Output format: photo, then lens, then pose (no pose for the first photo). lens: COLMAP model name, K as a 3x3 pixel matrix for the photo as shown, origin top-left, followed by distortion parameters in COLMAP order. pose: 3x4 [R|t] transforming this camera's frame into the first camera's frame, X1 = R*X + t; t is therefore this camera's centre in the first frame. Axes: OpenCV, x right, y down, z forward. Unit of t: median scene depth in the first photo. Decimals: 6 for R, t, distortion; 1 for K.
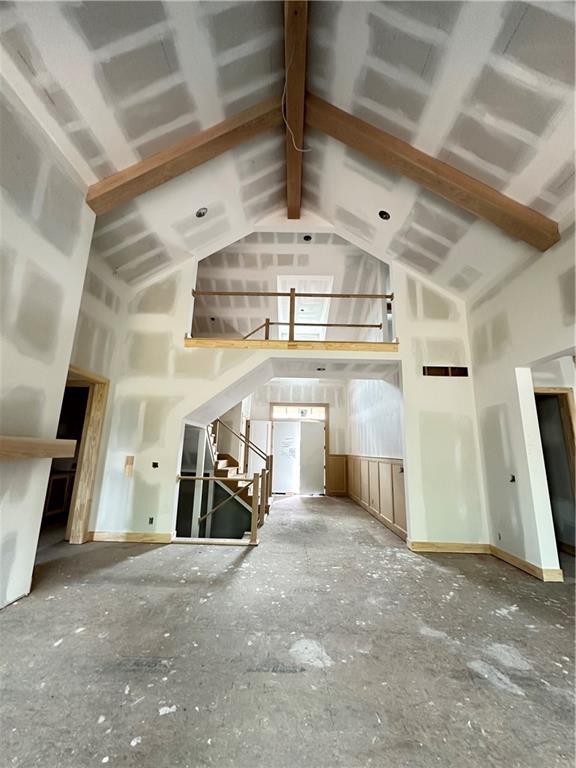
lens RADIAL K [[306.3, 0, 287.5], [0, 306.3, 384.8], [0, 0, 1]] dist [-0.002002, 0.000417]
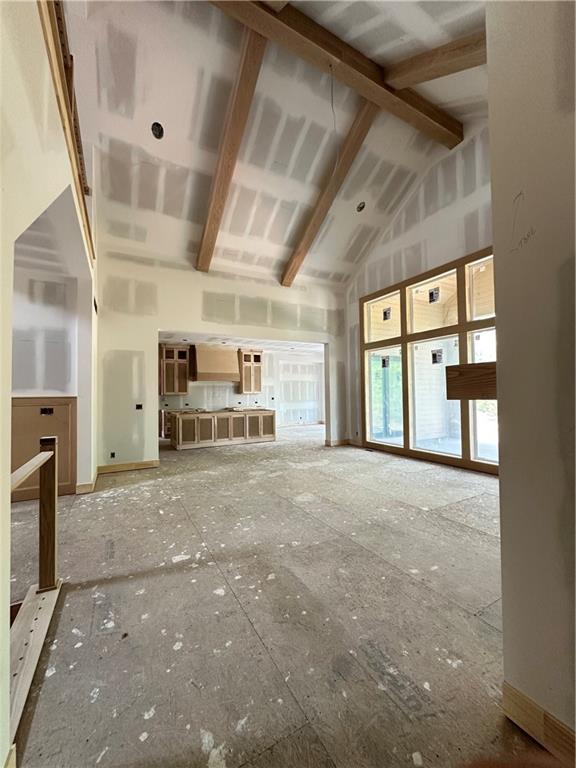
lens RADIAL K [[306.3, 0, 288.1], [0, 306.3, 383.8], [0, 0, 1]] dist [-0.002002, 0.000417]
pose [[-0.494145, 0.006572, 0.869355, -0.615061], [-0.184123, 0.976497, -0.112038, 0.190575], [-0.849658, -0.215432, -0.481321, 0.895333]]
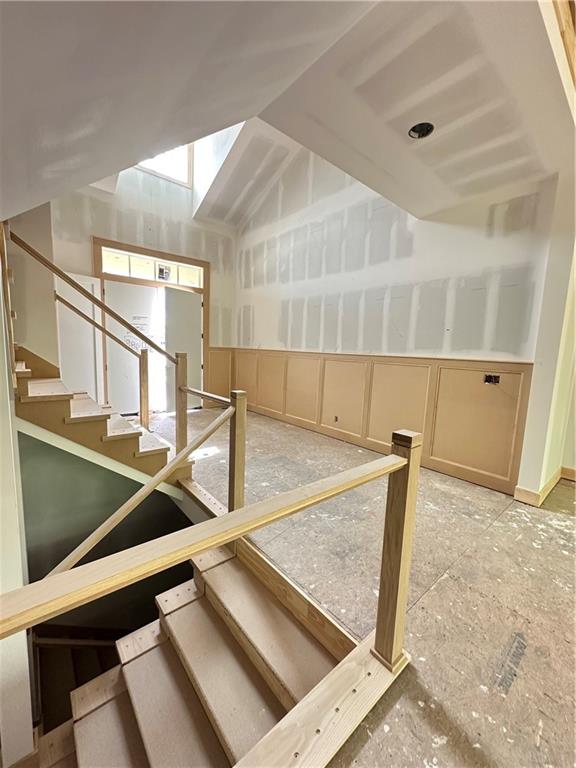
lens RADIAL K [[306.3, 0, 288.1], [0, 306.3, 385.2], [0, 0, 1]] dist [-0.002002, 0.000417]
pose [[0.753064, -0.076662, 0.653466, -0.323964], [-0.158215, 0.942946, 0.292952, 0.182472], [-0.638642, -0.324000, 0.697969, 0.858340]]
